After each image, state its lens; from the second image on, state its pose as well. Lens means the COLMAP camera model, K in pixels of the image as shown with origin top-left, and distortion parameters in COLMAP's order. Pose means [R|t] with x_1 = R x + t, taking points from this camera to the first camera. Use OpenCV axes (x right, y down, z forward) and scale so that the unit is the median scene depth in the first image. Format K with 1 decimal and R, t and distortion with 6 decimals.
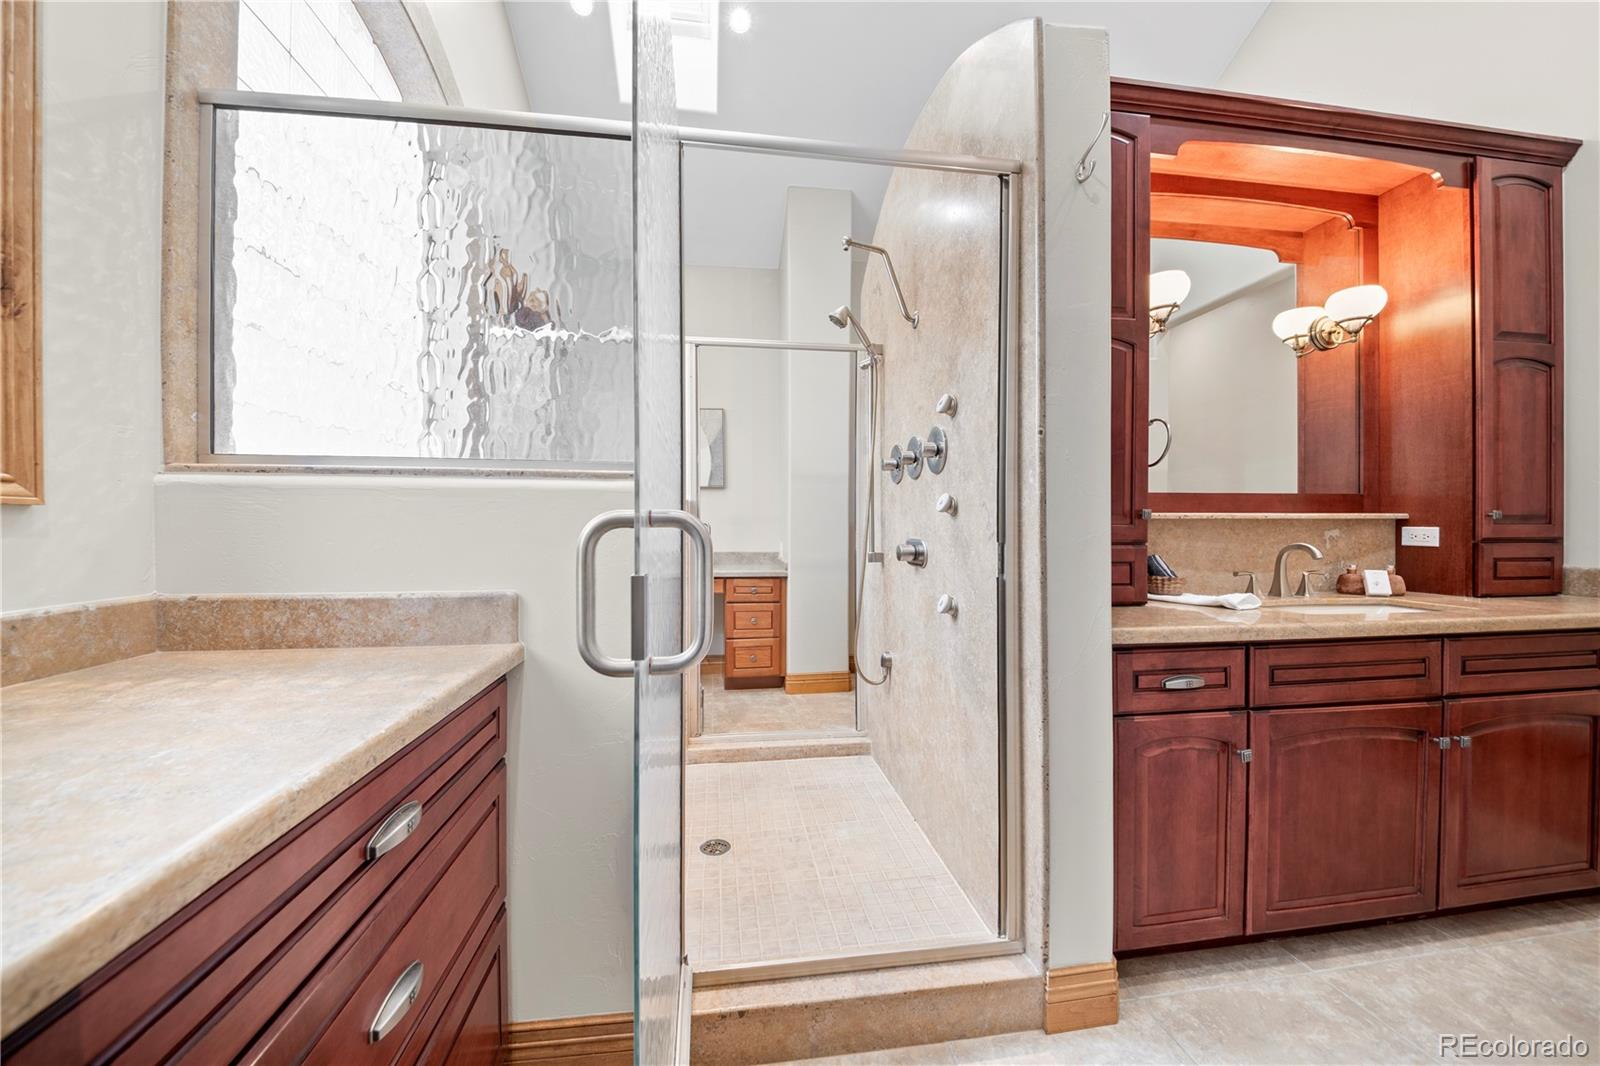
lens RADIAL K [[580.6, 0, 794.3], [0, 580.6, 526.9], [0, 0, 1]] dist [-0.011662, -0.000209]
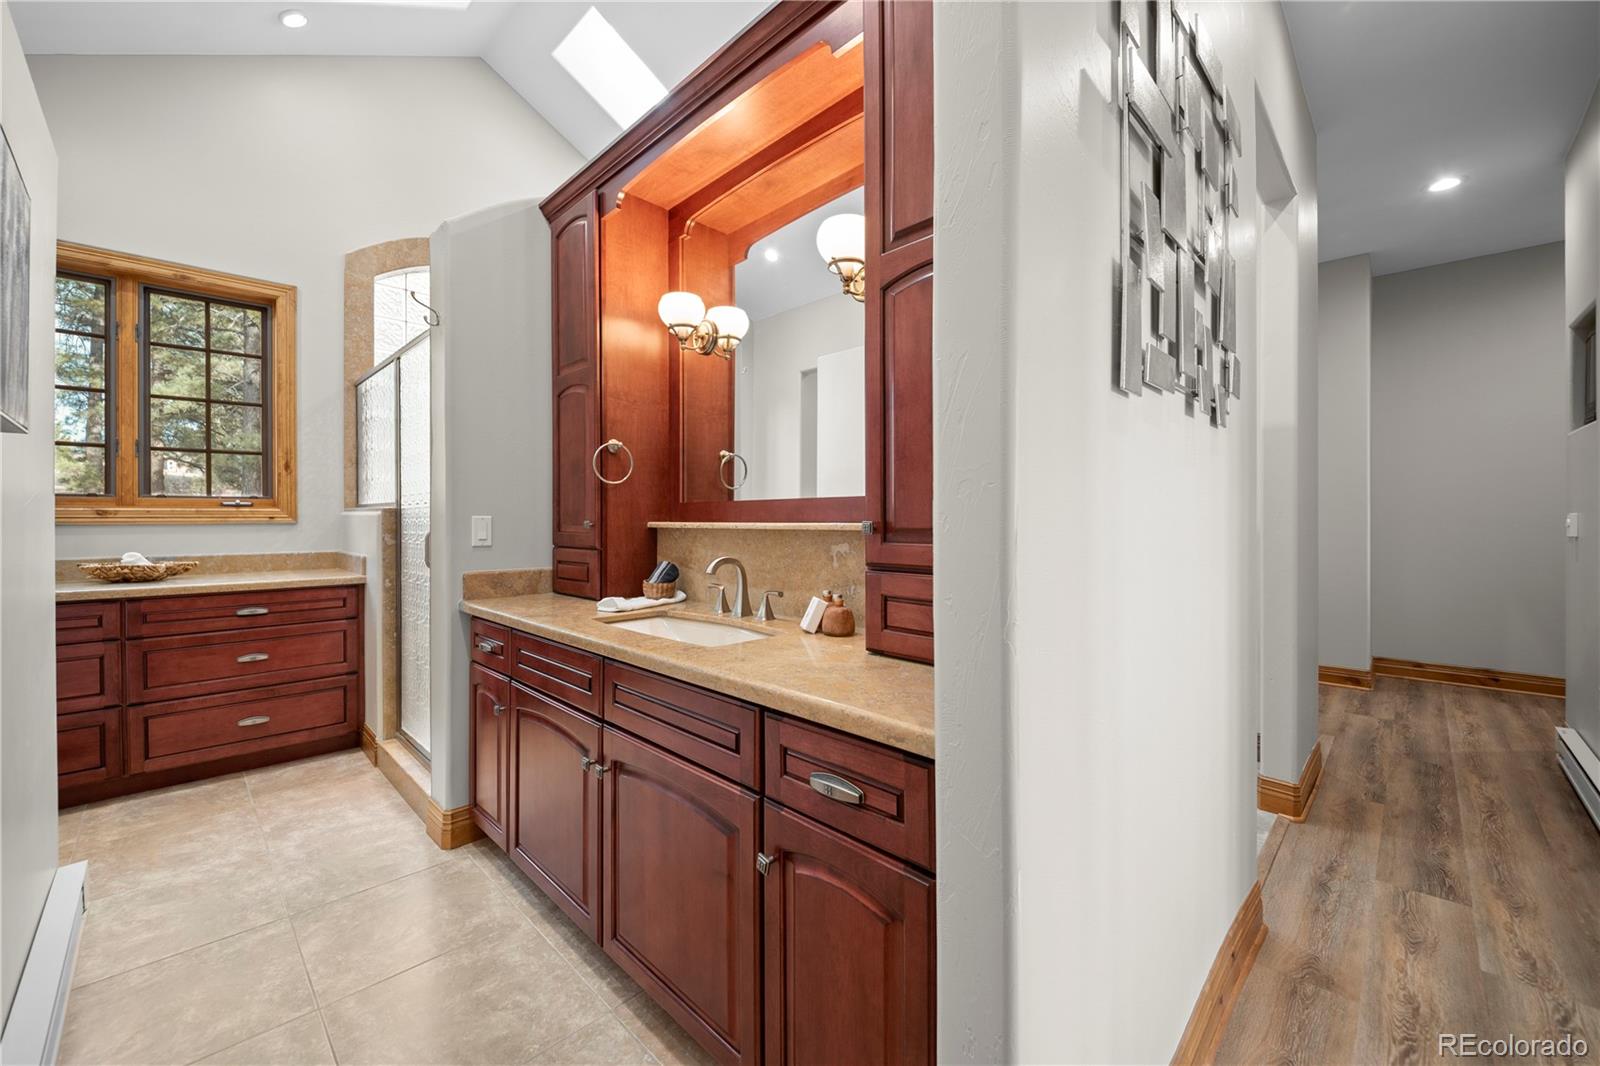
lens RADIAL K [[621.0, 0, 801.3], [0, 621.0, 522.1], [0, 0, 1]] dist [-0.000958, -0.000040]
pose [[0.607984, 0.001165, -0.793948, 1.298807], [-0.003983, 0.999991, -0.001583, -0.018570], [0.793939, 0.004125, 0.607983, 0.384114]]
